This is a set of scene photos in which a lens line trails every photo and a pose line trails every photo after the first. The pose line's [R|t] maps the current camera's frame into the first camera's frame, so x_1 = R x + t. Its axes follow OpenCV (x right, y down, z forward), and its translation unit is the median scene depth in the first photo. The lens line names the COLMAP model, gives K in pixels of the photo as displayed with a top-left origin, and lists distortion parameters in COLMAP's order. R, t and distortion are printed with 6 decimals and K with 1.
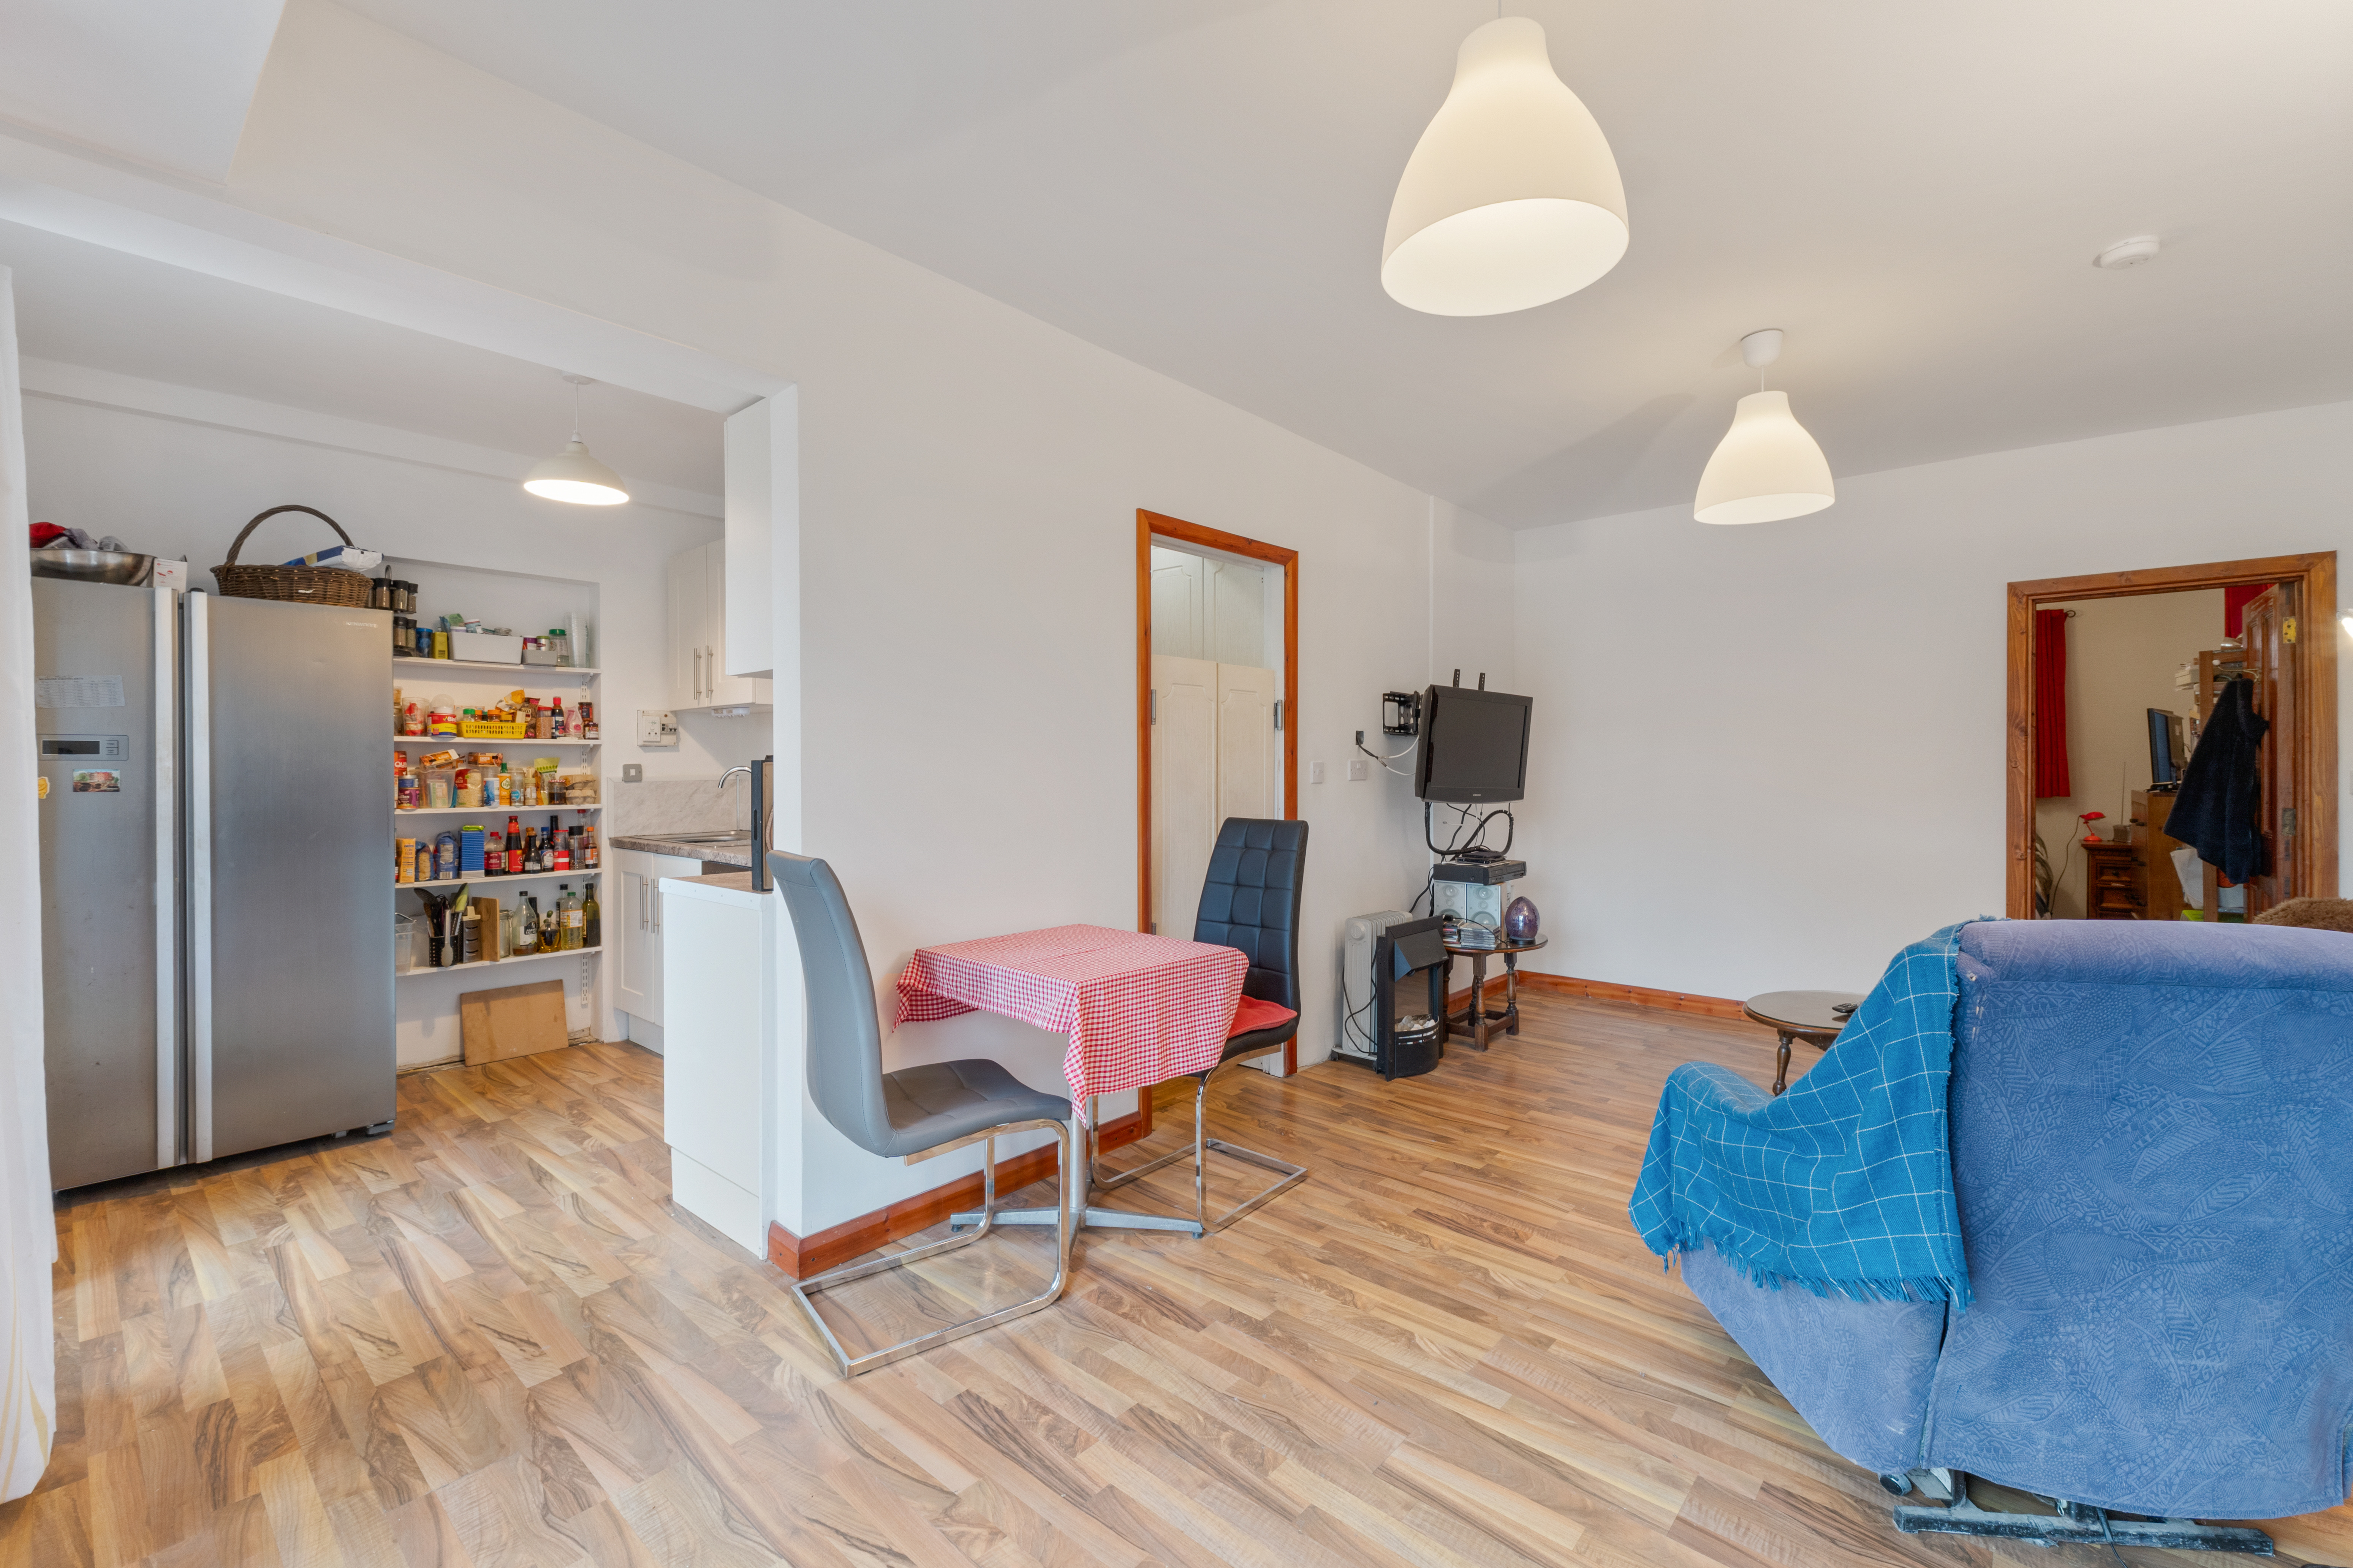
lens RADIAL K [[989.7, 0, 1176.5], [0, 989.7, 784.0], [0, 0, 1]] dist [0.008157, 0.000093]
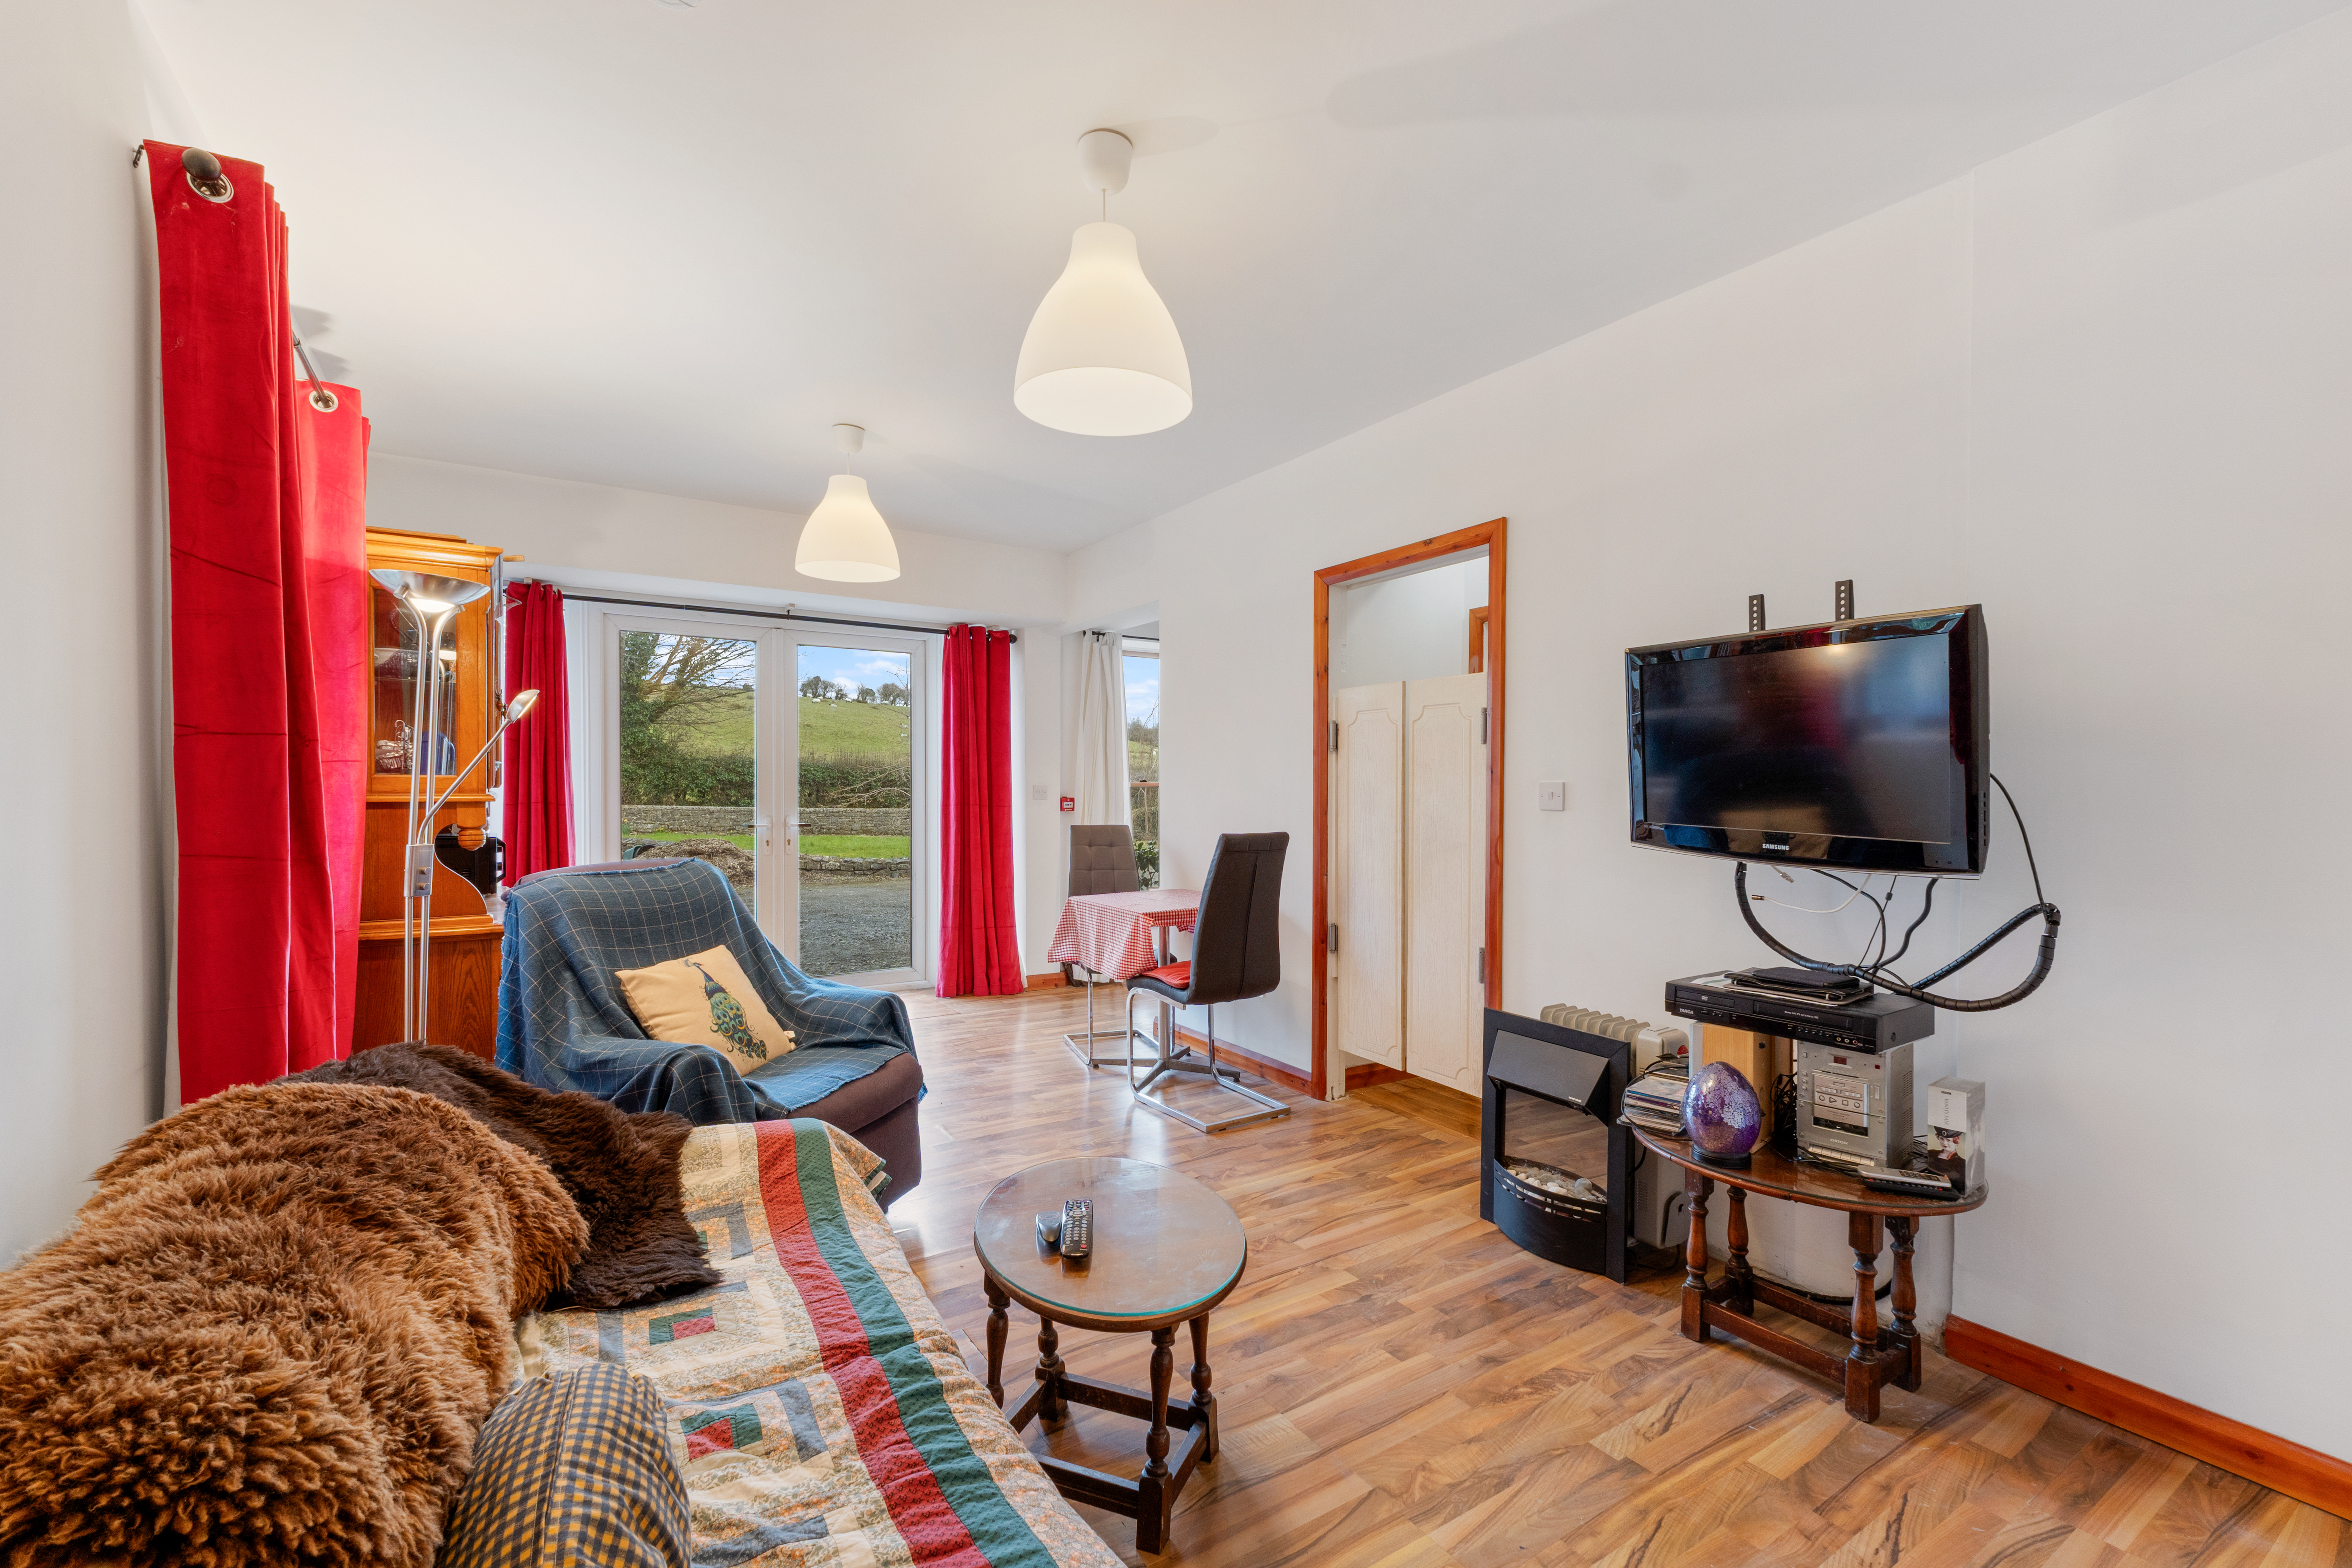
lens RADIAL K [[989.4, 0, 1176.0], [0, 989.4, 784.0], [0, 0, 1]] dist [0.008157, 0.000093]
pose [[-0.276411, 0.007376, -0.961011, 1.509651], [-0.012180, 0.999863, 0.011178, -0.039138], [0.960962, 0.014795, -0.276283, 1.514358]]
